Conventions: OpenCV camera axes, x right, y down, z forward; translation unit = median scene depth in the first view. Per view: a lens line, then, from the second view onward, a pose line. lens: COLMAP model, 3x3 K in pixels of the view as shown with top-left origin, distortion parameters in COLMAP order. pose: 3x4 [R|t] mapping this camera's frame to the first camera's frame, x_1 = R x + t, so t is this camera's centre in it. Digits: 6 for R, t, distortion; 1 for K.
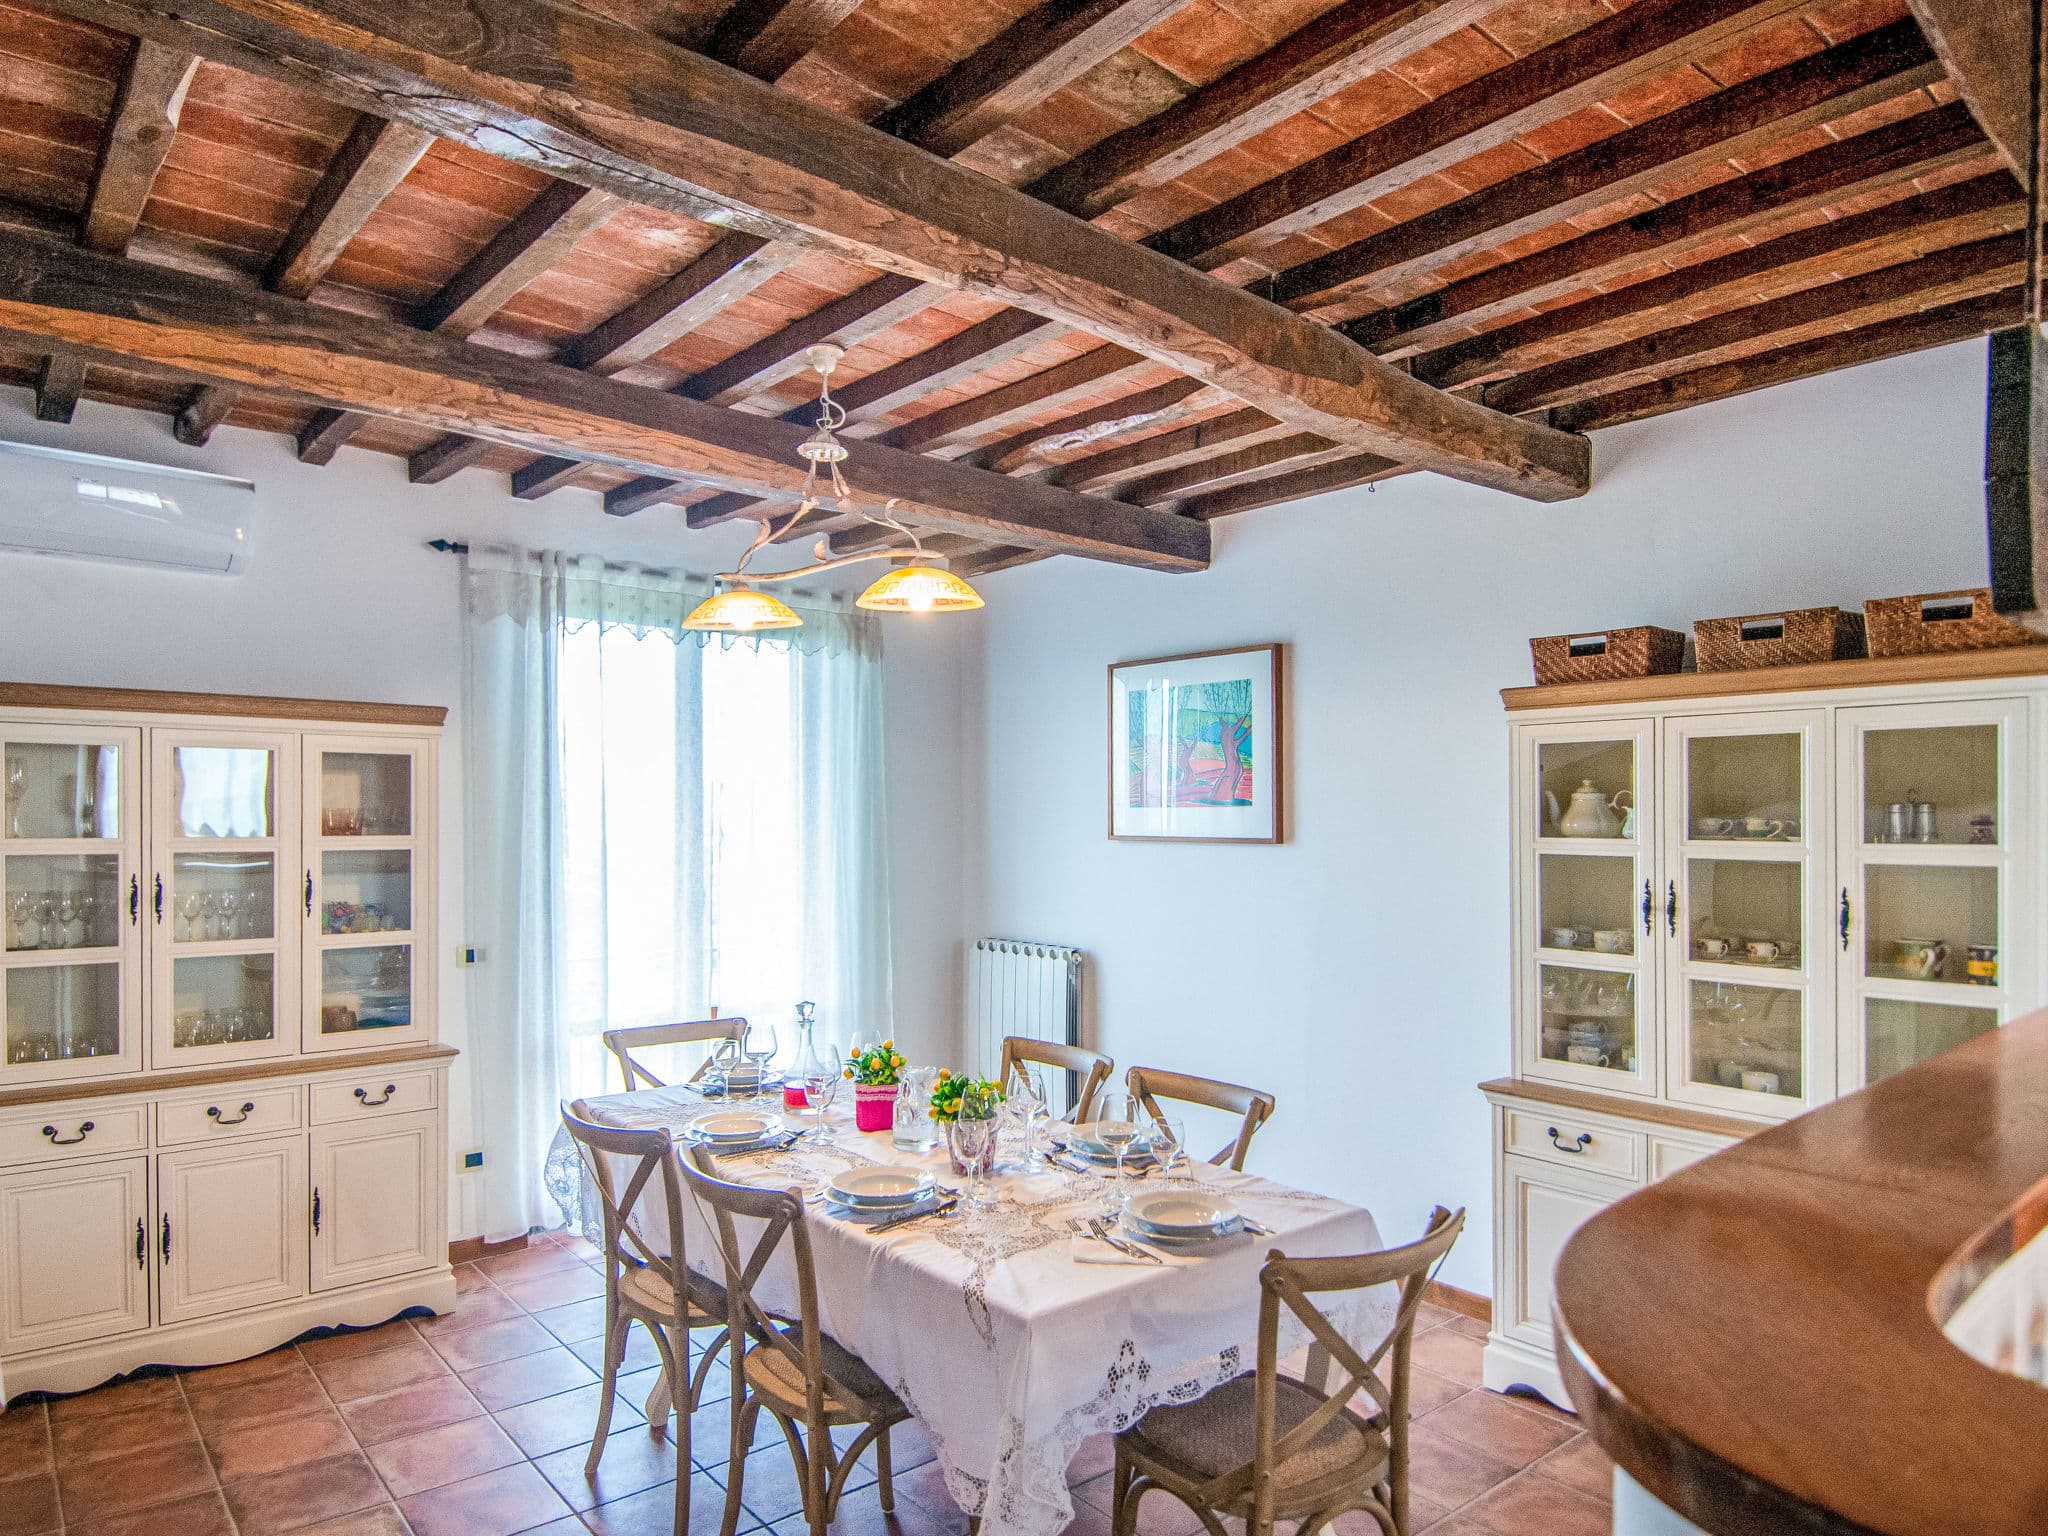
lens RADIAL K [[1259.9, 0, 1023.9], [0, 1259.9, 808.2], [0, 0, 1]] dist [0.001637, 0.000391]
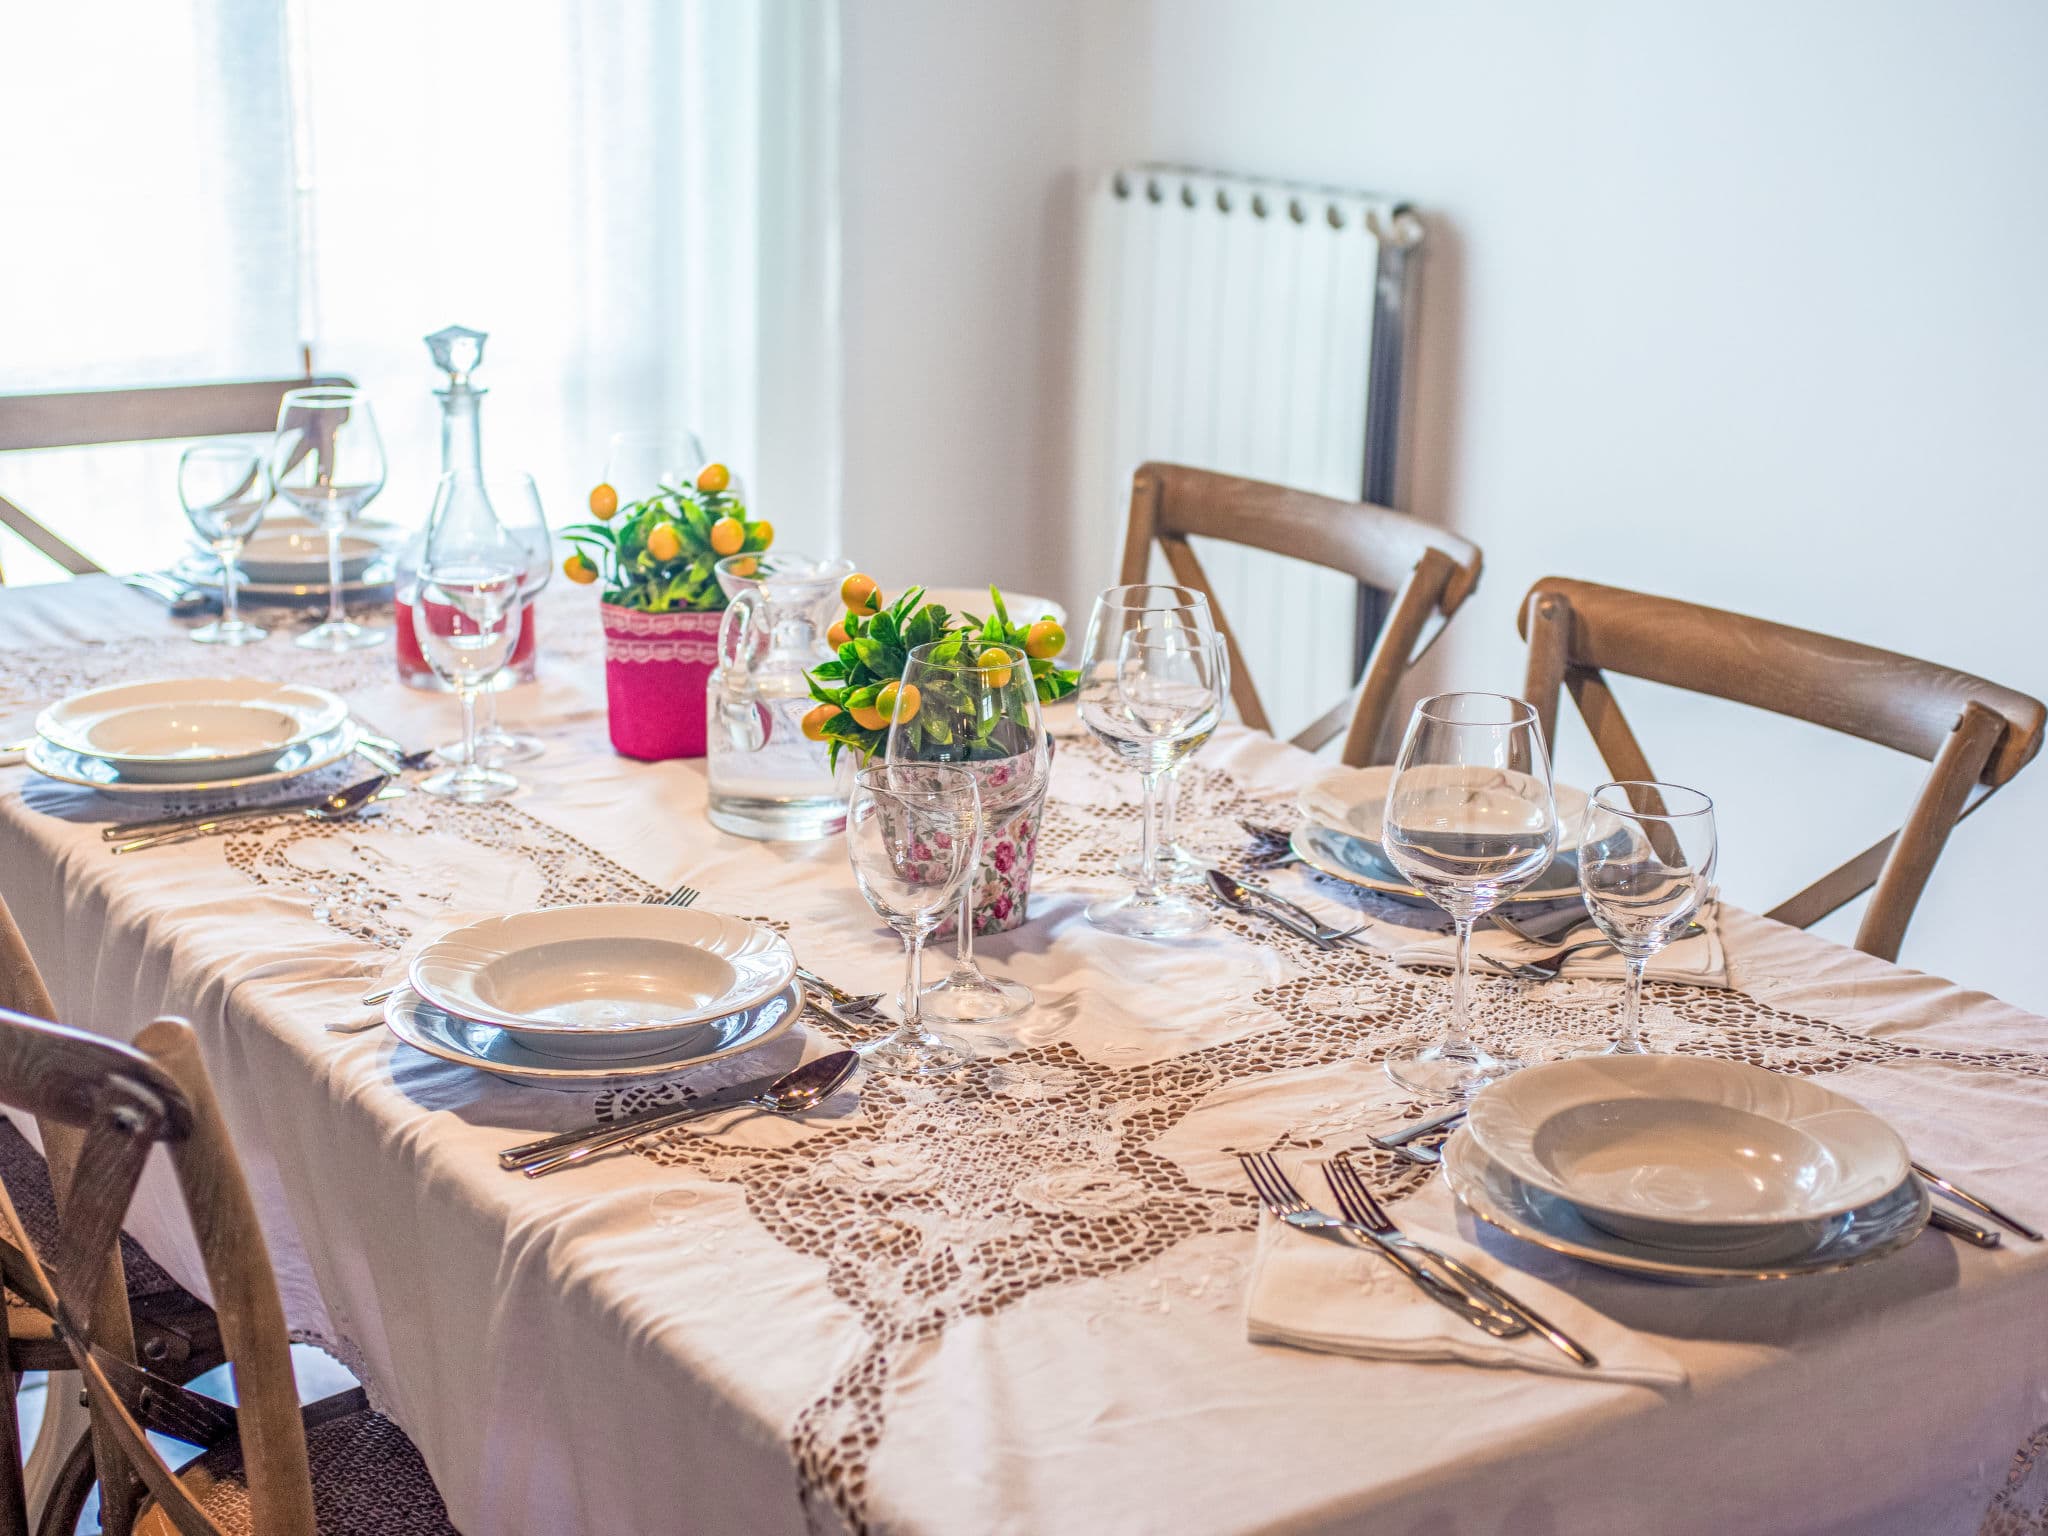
lens RADIAL K [[2618.4, 0, 1024.0], [0, 2618.4, 768.0], [0, 0, 1]] dist [0.010491, -0.001616]
pose [[0.992194, 0.046733, -0.115618, 0.043289], [-0.010075, 0.954137, 0.299202, 0.074322], [0.124298, -0.295701, 0.947159, 0.445020]]
